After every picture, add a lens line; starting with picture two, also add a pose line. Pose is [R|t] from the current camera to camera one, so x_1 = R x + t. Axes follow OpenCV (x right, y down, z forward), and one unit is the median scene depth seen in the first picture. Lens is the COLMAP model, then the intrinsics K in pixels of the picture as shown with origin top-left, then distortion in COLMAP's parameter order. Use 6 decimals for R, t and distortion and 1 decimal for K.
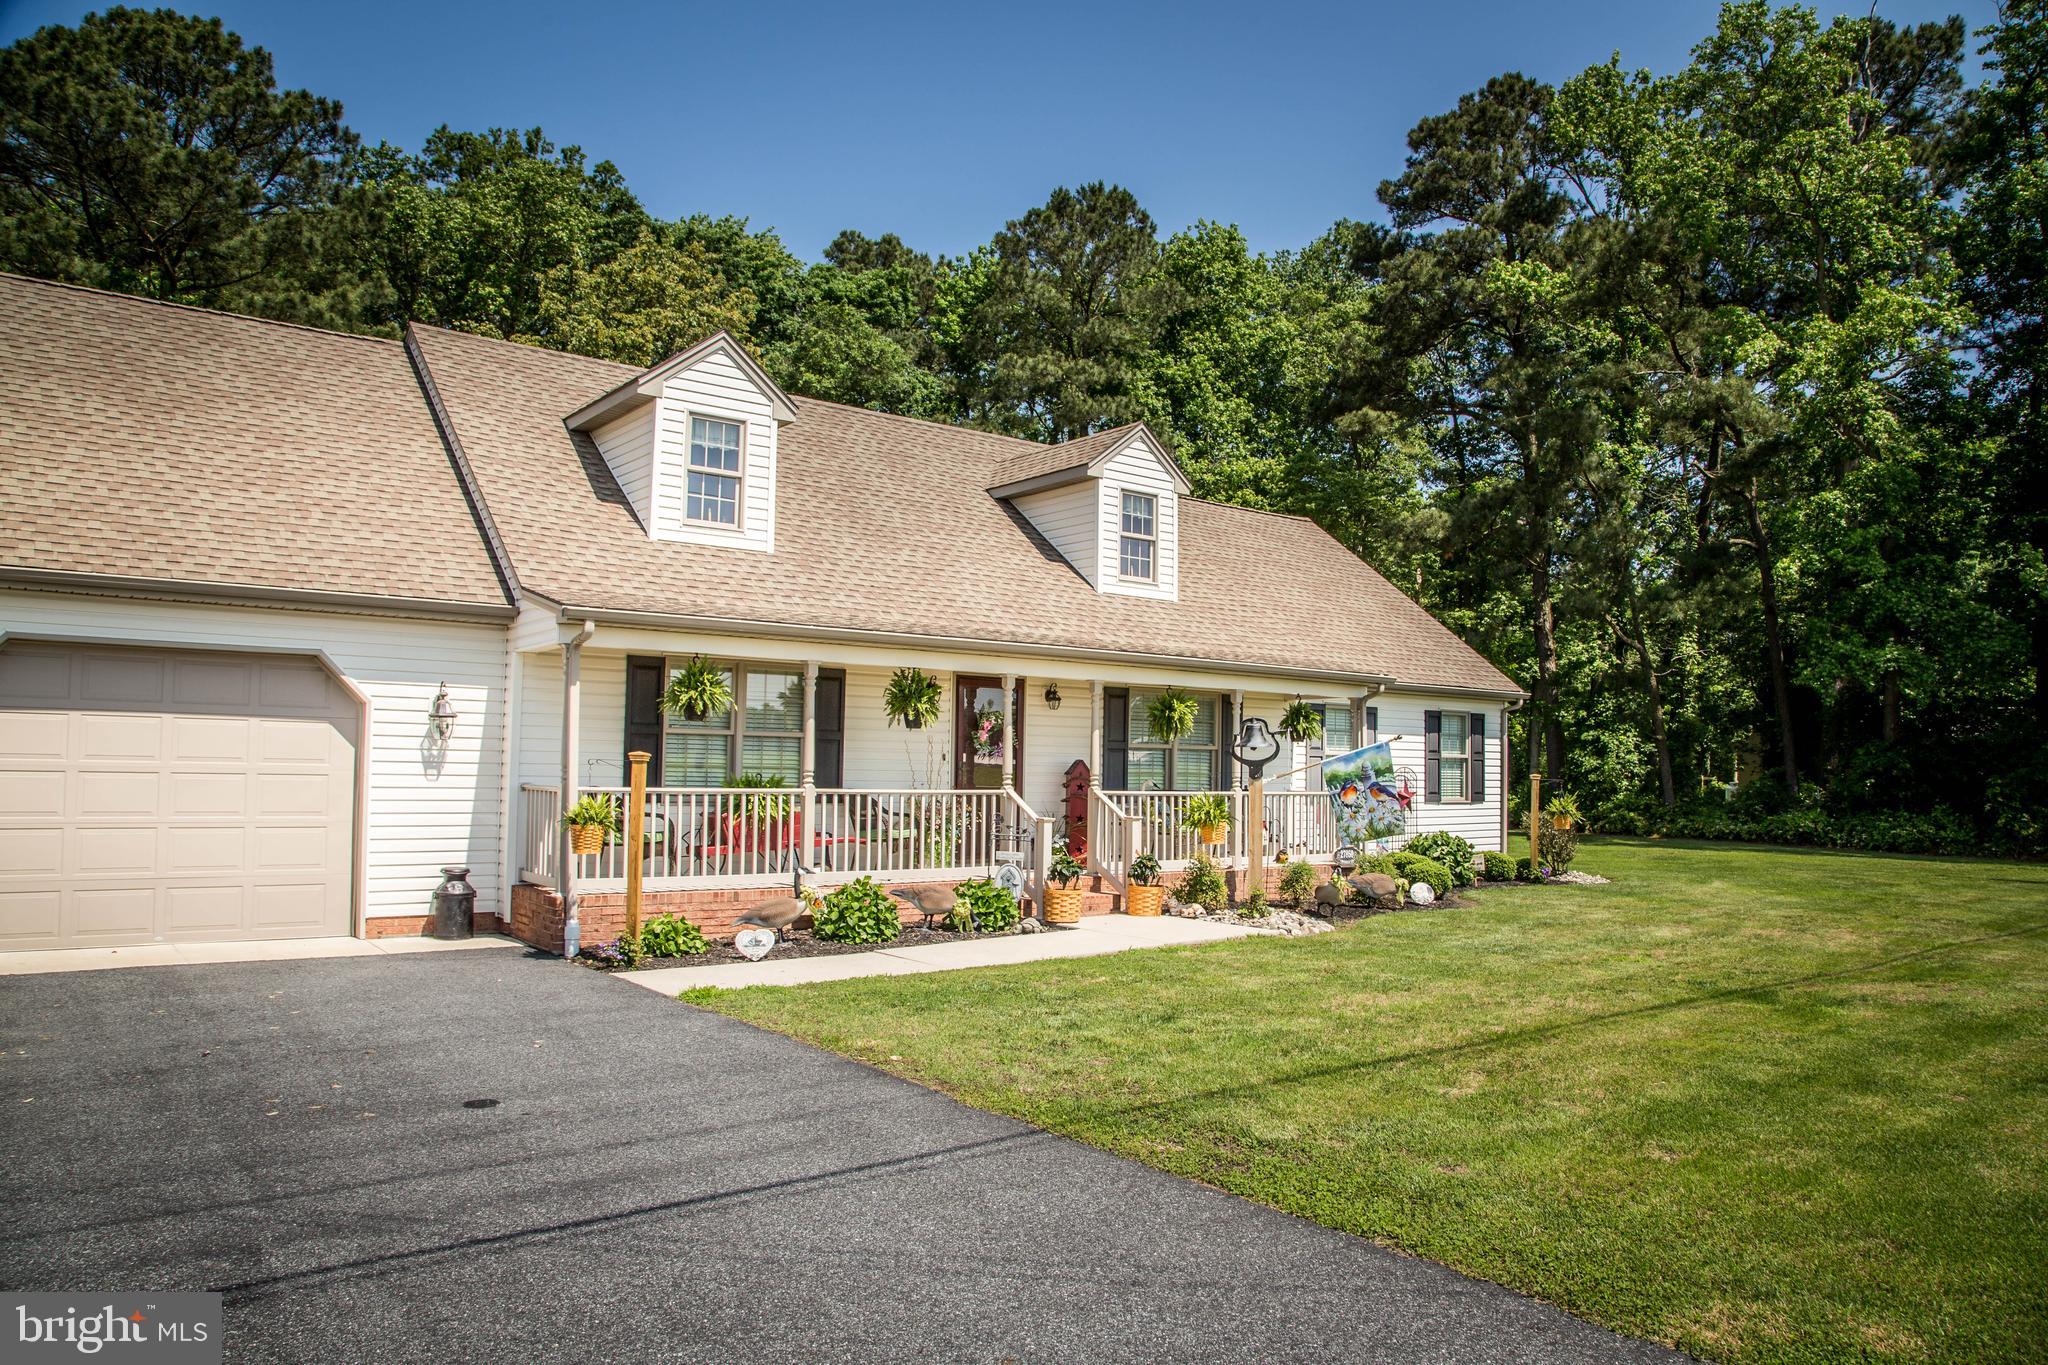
lens RADIAL K [[1395.3, 0, 1024.0], [0, 1395.3, 682.5], [0, 0, 1]] dist [-0.080993, -0.000581]
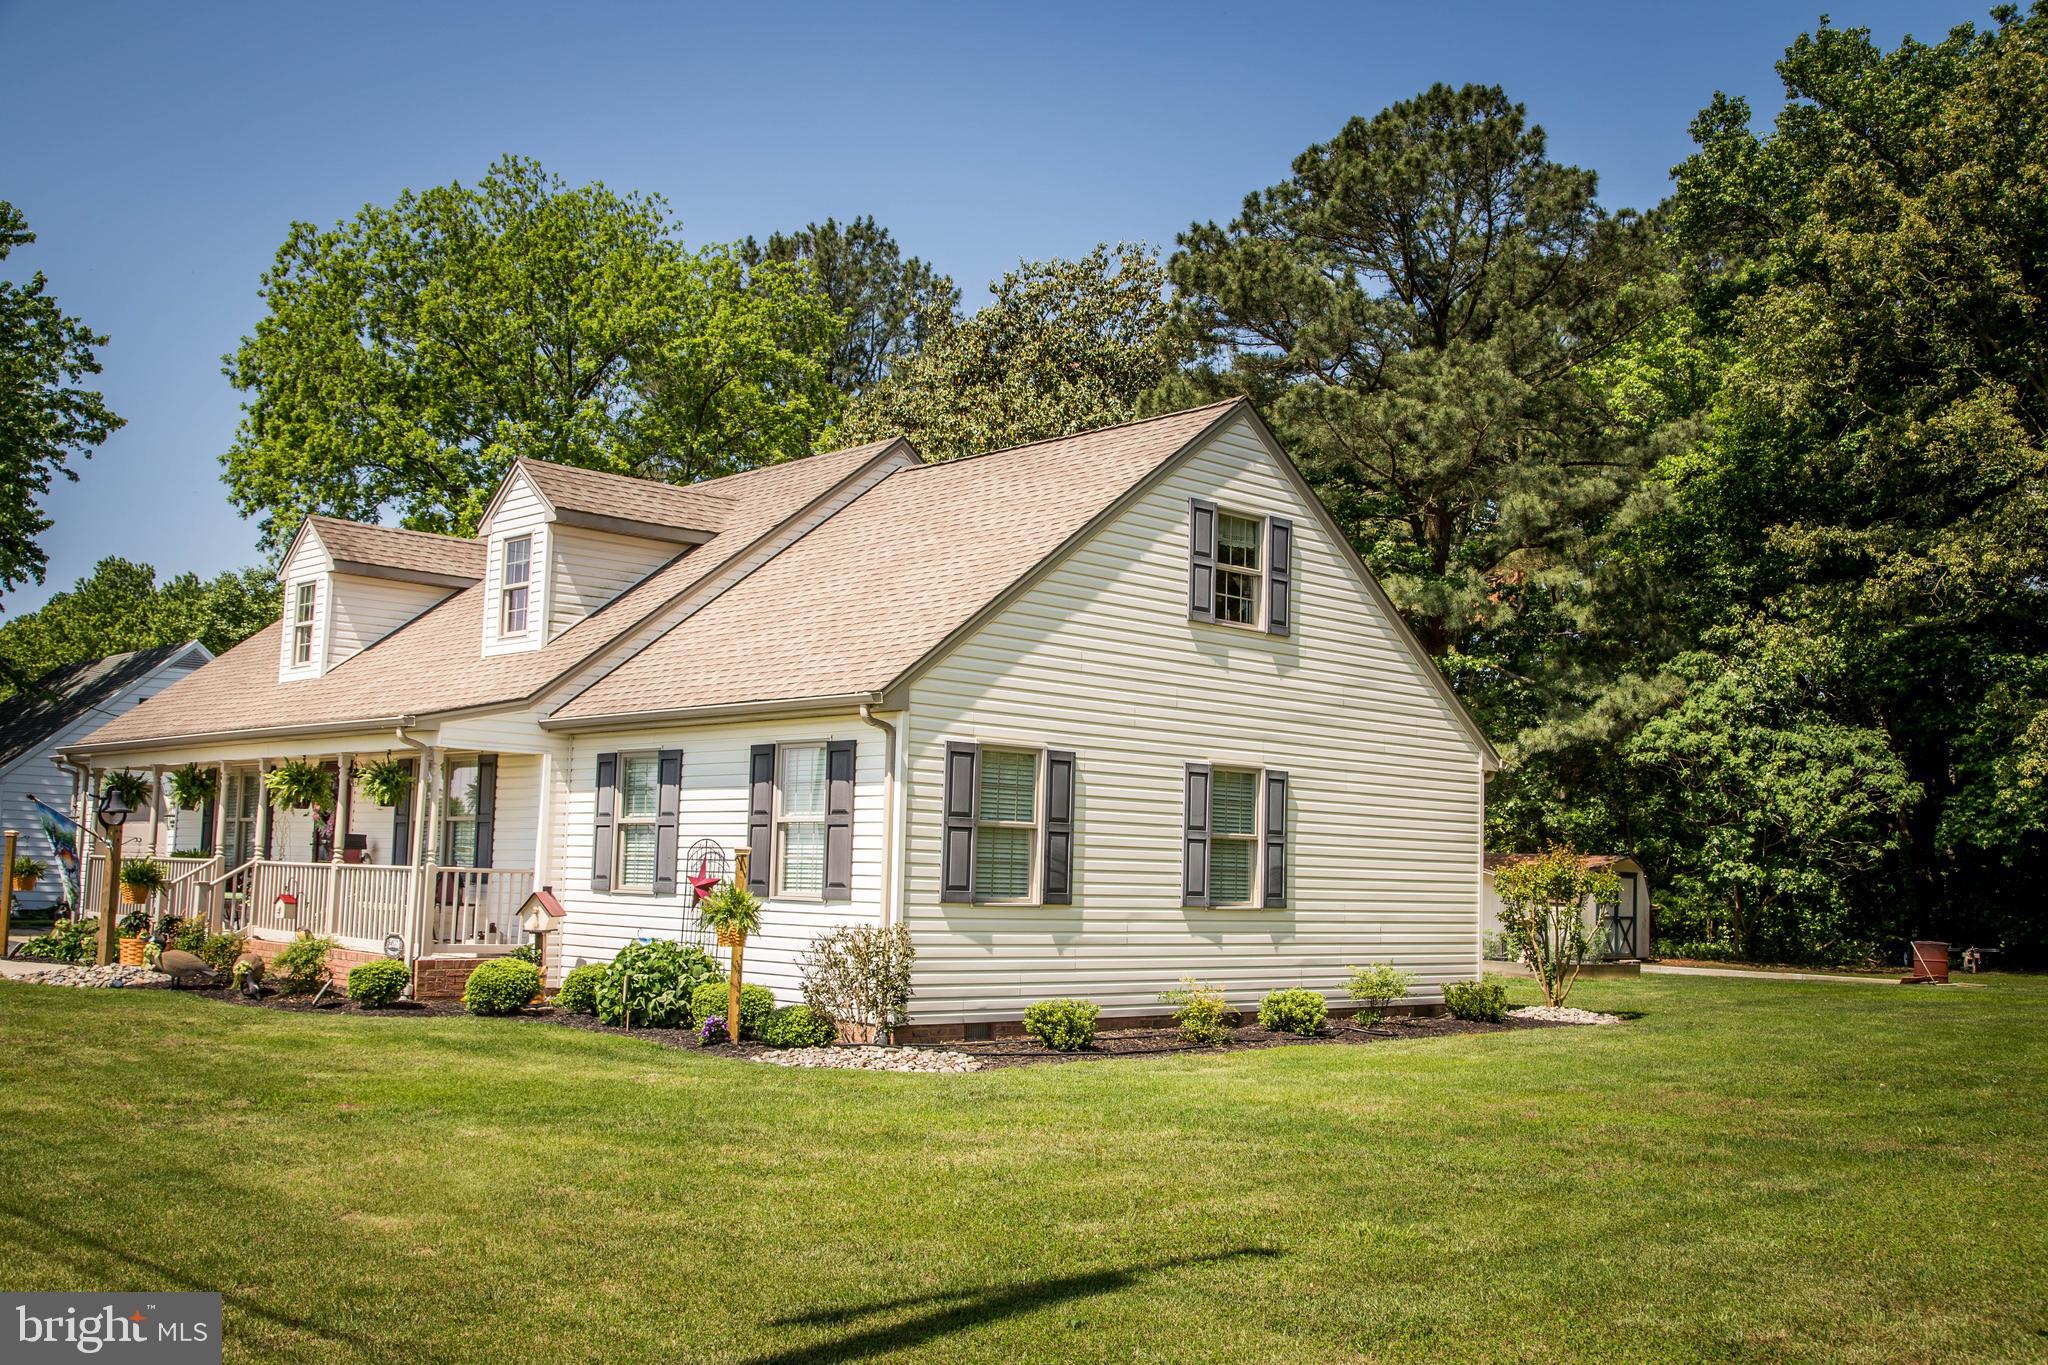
lens RADIAL K [[1891.4, 0, 1024.0], [0, 1891.4, 682.5], [0, 0, 1]] dist [0.002053, 0.000901]
pose [[0.097674, -0.110909, -0.989019, 1.588593], [0.036033, 0.993513, -0.107854, 0.122027], [0.994566, -0.025103, 0.101036, 1.457681]]
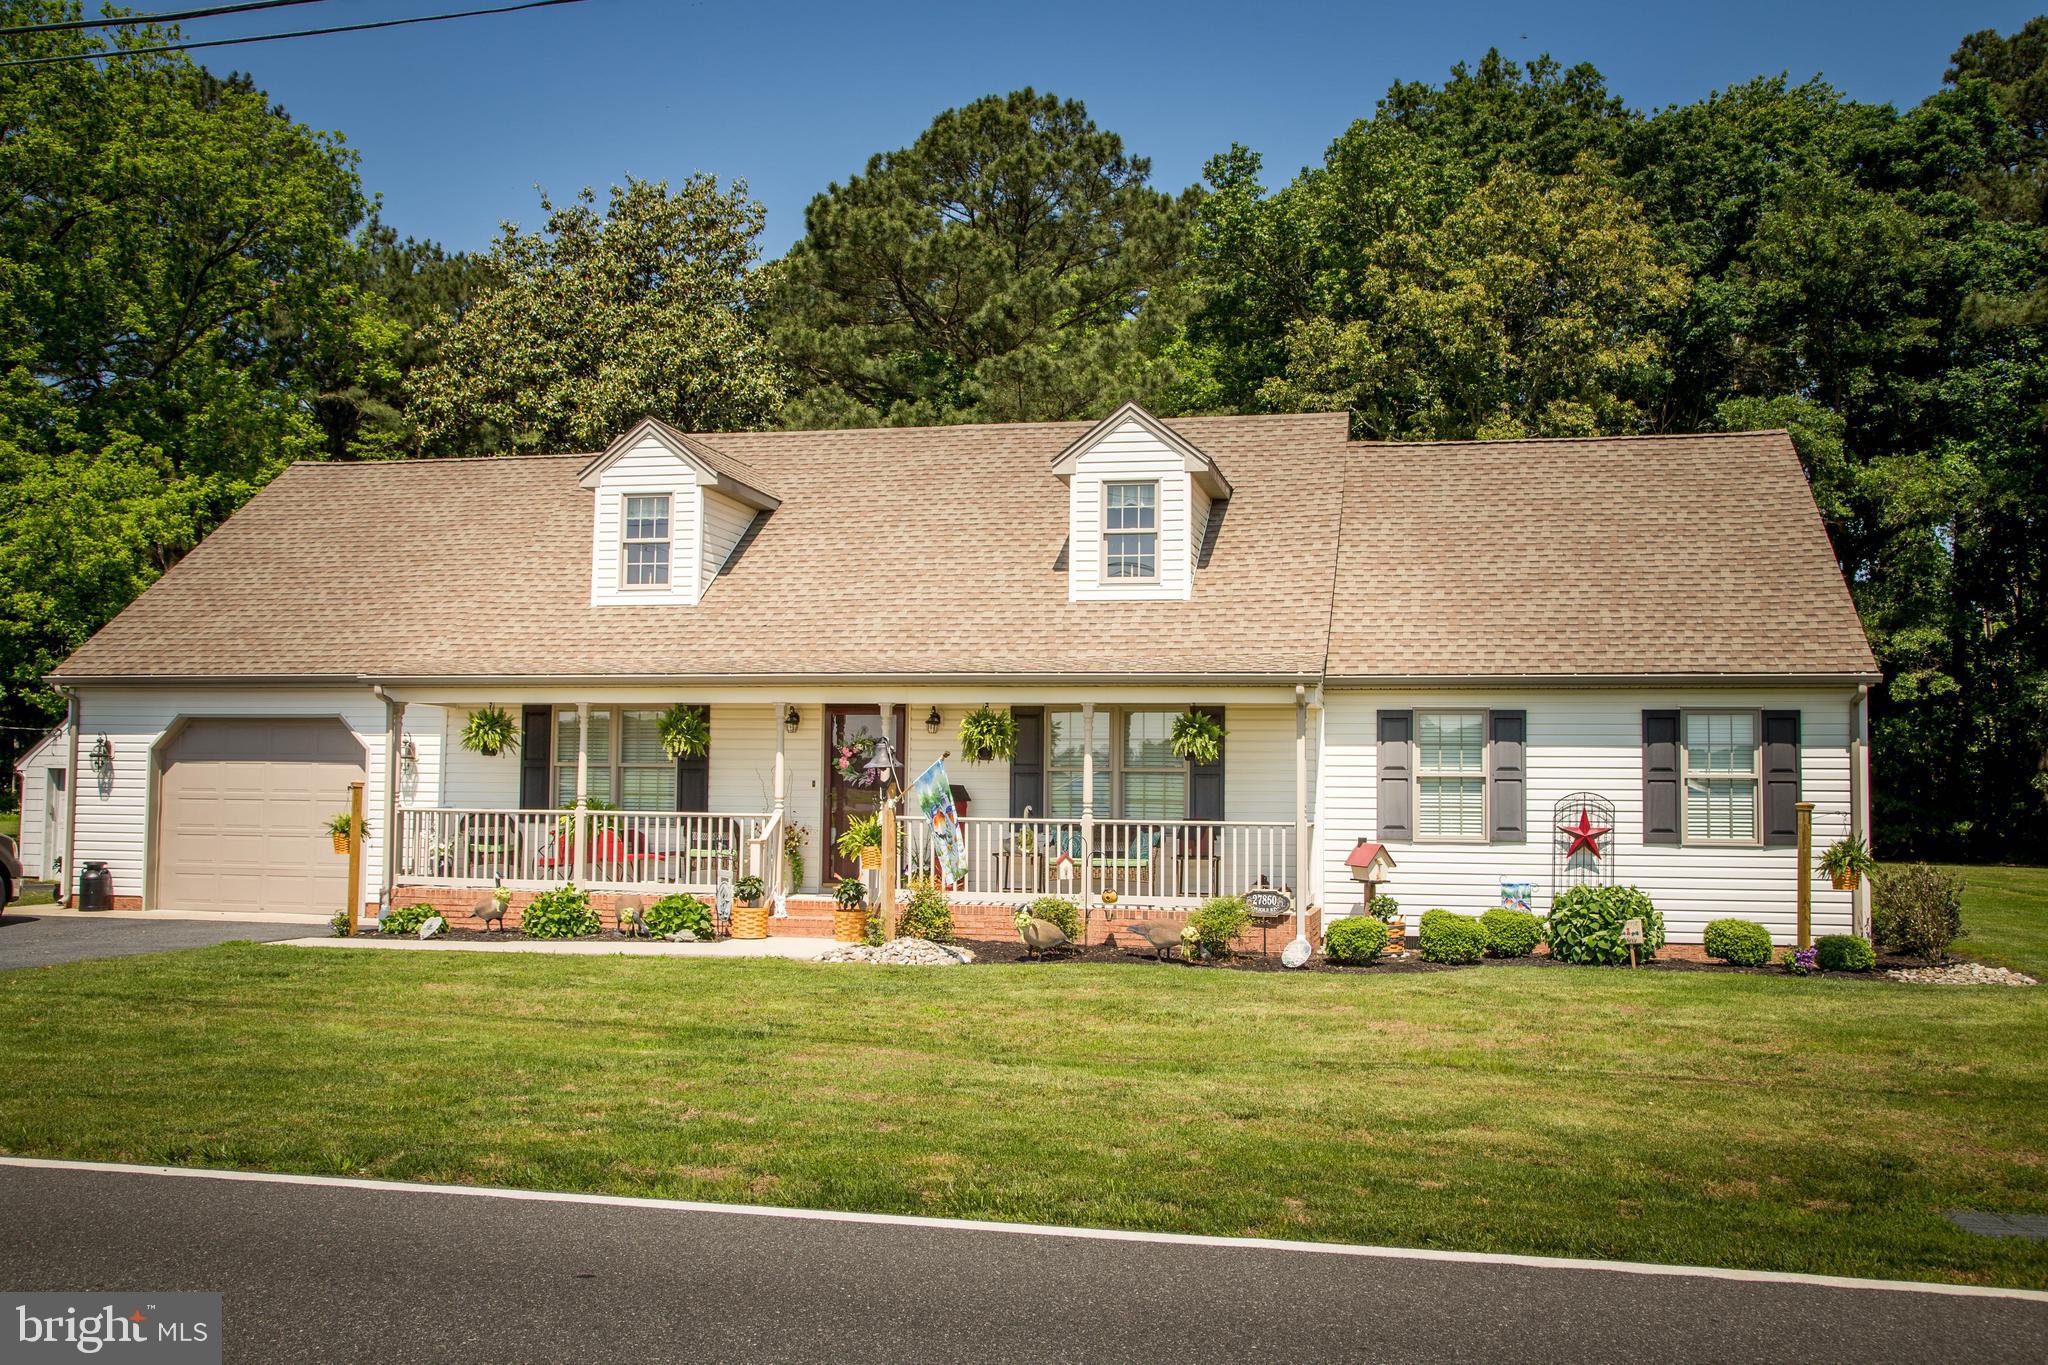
lens RADIAL K [[1798.6, 0, 1024.0], [0, 1798.6, 682.5], [0, 0, 1]] dist [0.010995, 0.007837]
pose [[0.637285, -0.059165, -0.768353, 1.101323], [0.045021, 0.998204, -0.039523, 0.039668], [0.769312, -0.009404, 0.638804, 0.270188]]
